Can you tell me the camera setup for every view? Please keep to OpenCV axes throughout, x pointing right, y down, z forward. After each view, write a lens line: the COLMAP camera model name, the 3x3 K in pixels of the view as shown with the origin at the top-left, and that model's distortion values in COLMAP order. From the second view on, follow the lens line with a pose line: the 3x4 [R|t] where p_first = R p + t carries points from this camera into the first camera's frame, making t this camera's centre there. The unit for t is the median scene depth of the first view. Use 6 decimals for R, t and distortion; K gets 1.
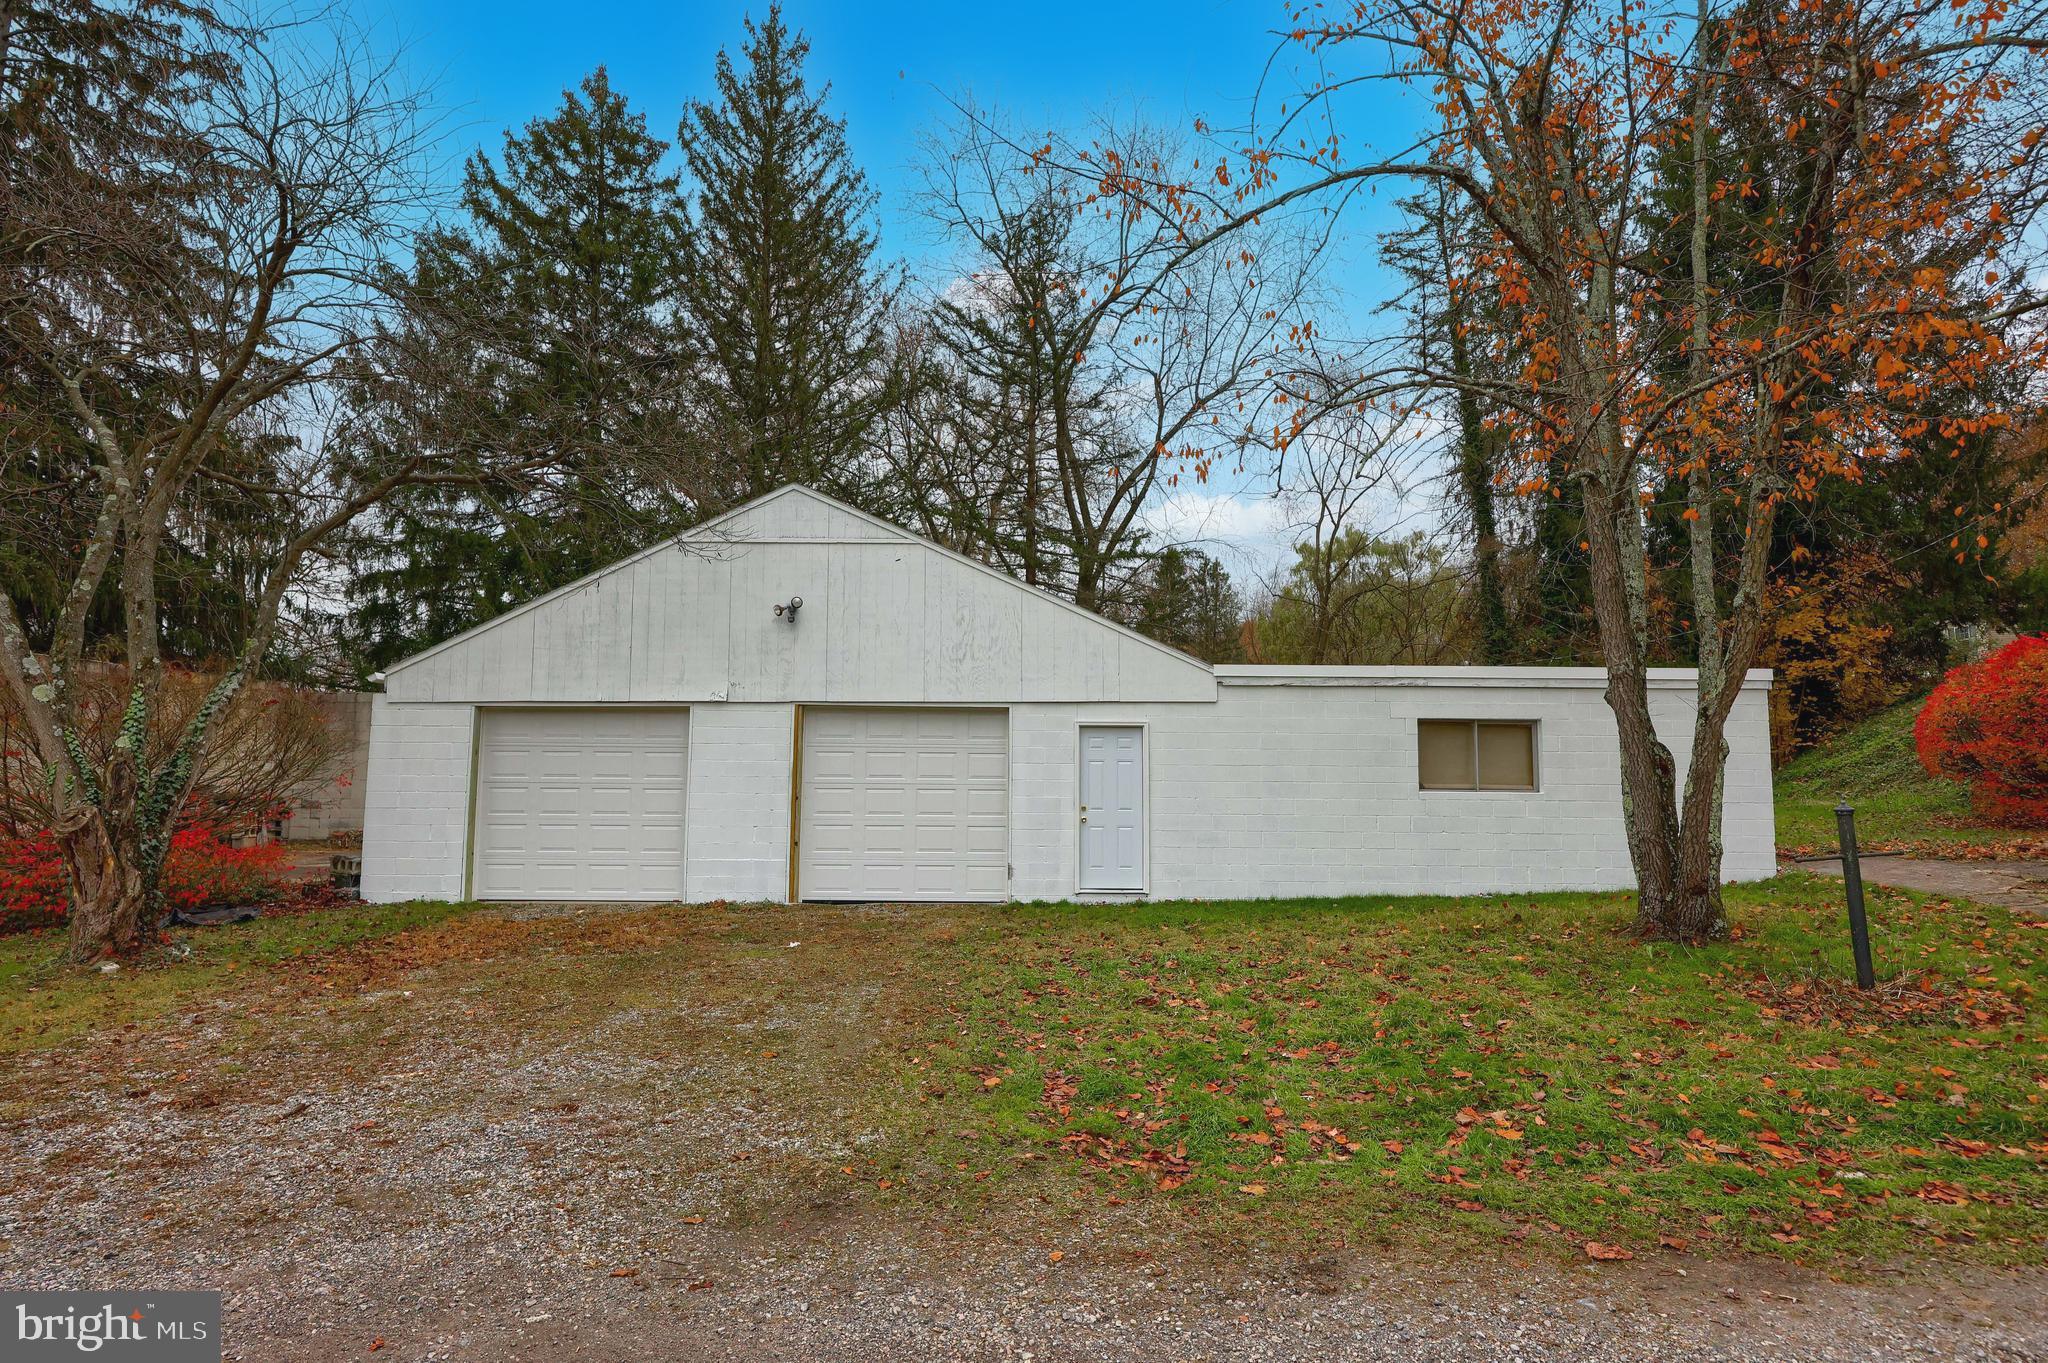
lens RADIAL K [[1042.4, 0, 1024.4], [0, 1042.4, 684.9], [0, 0, 1]] dist [0.000541, -0.000087]
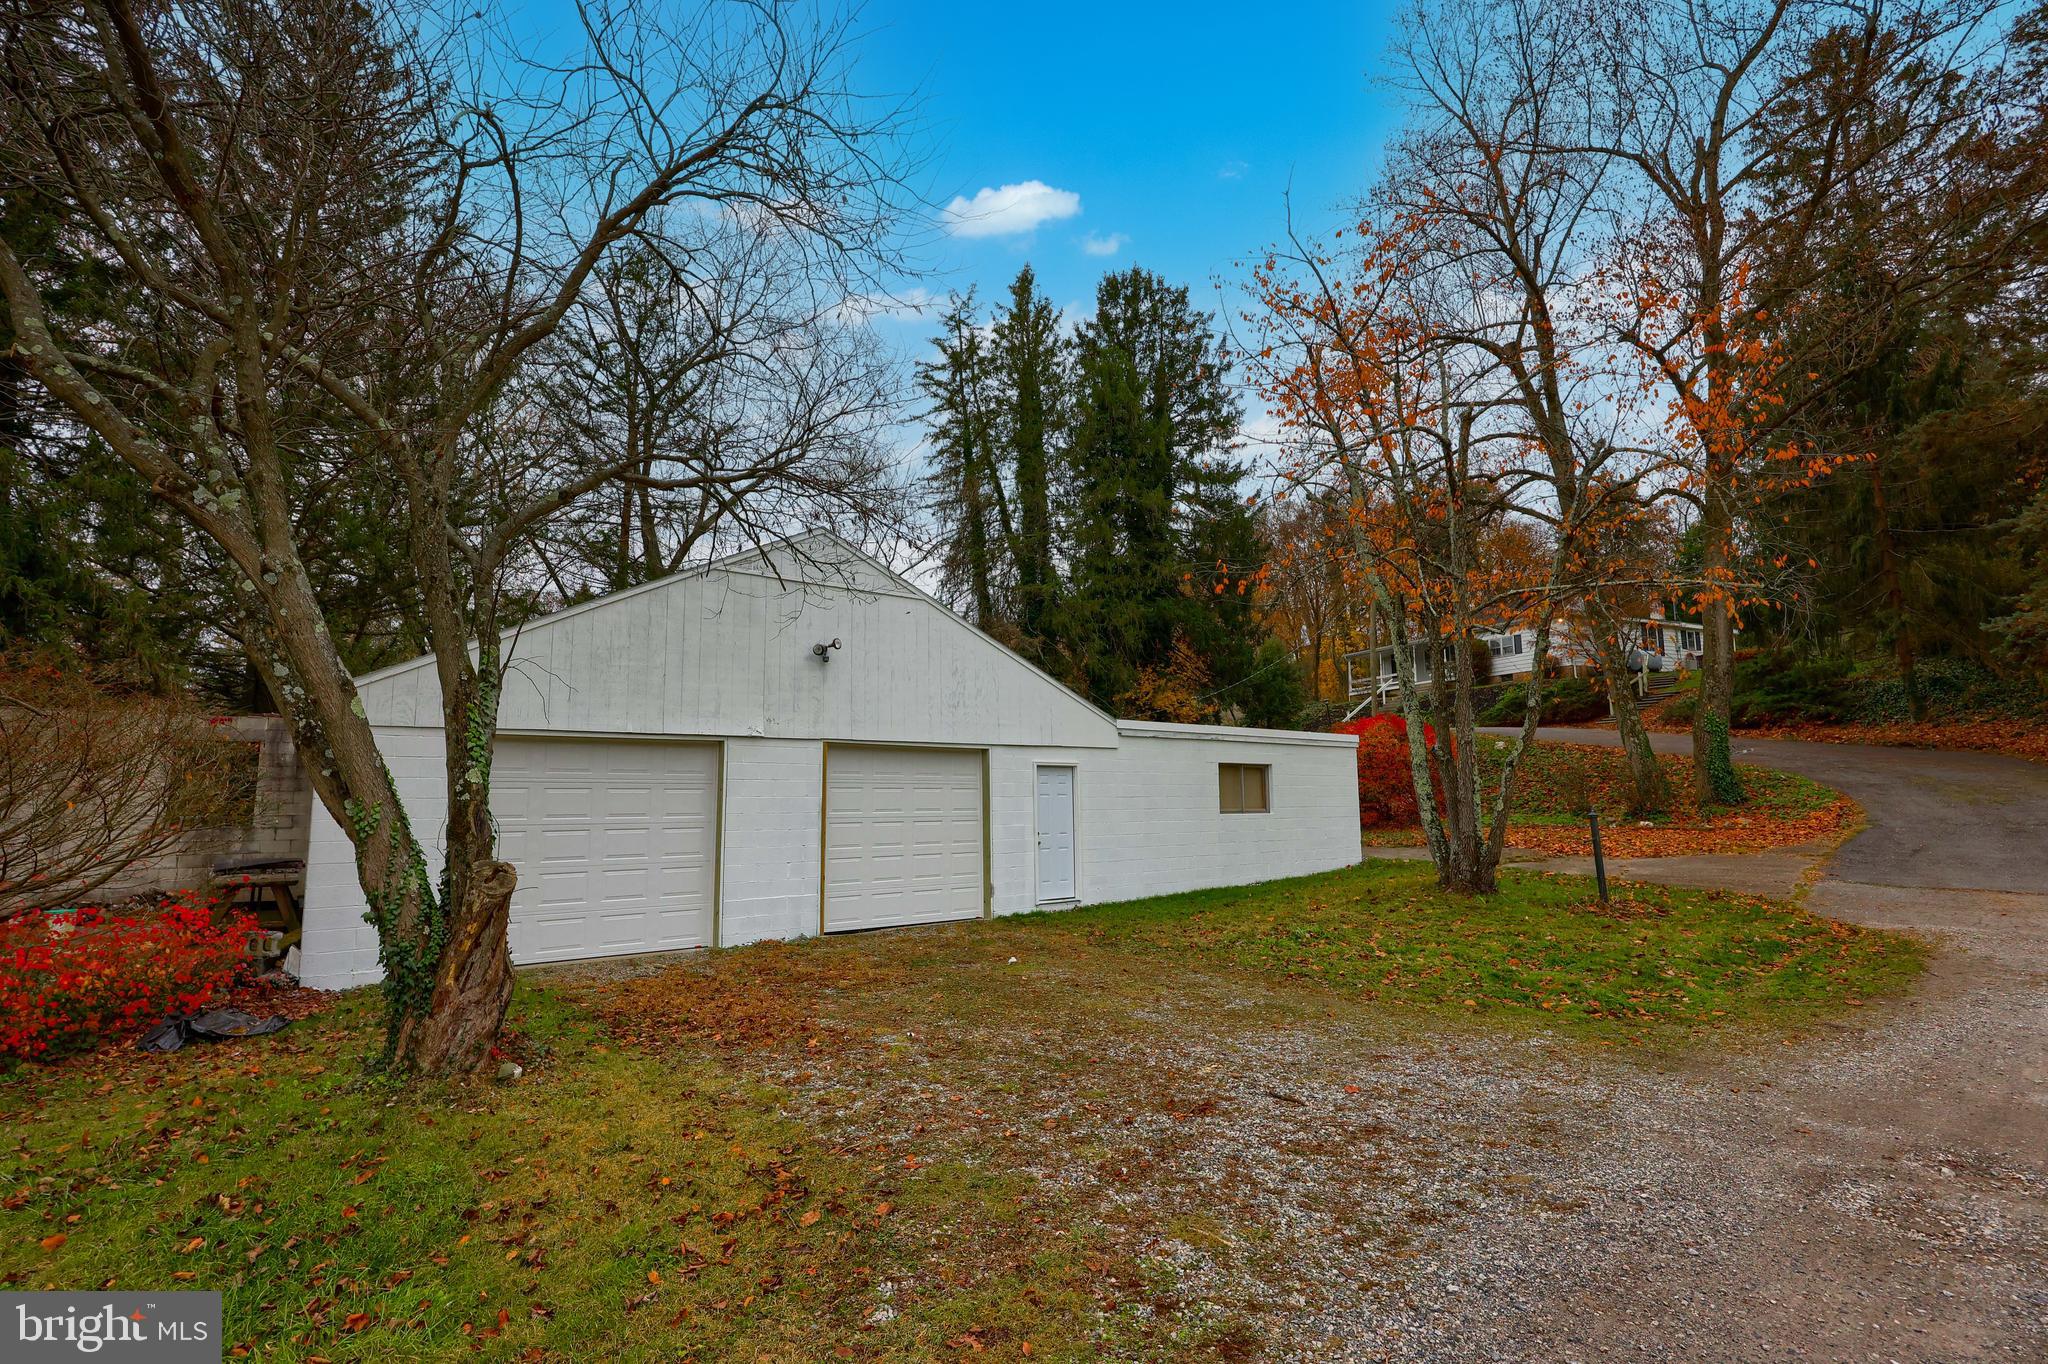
lens RADIAL K [[959.2, 0, 1024.9], [0, 959.2, 681.3], [0, 0, 1]] dist [0.004304, 0.000135]
pose [[0.789600, 0.064666, 0.610205, -0.646187], [-0.036621, 0.997625, -0.058335, 0.007194], [-0.612528, 0.023715, 0.790093, 0.125344]]
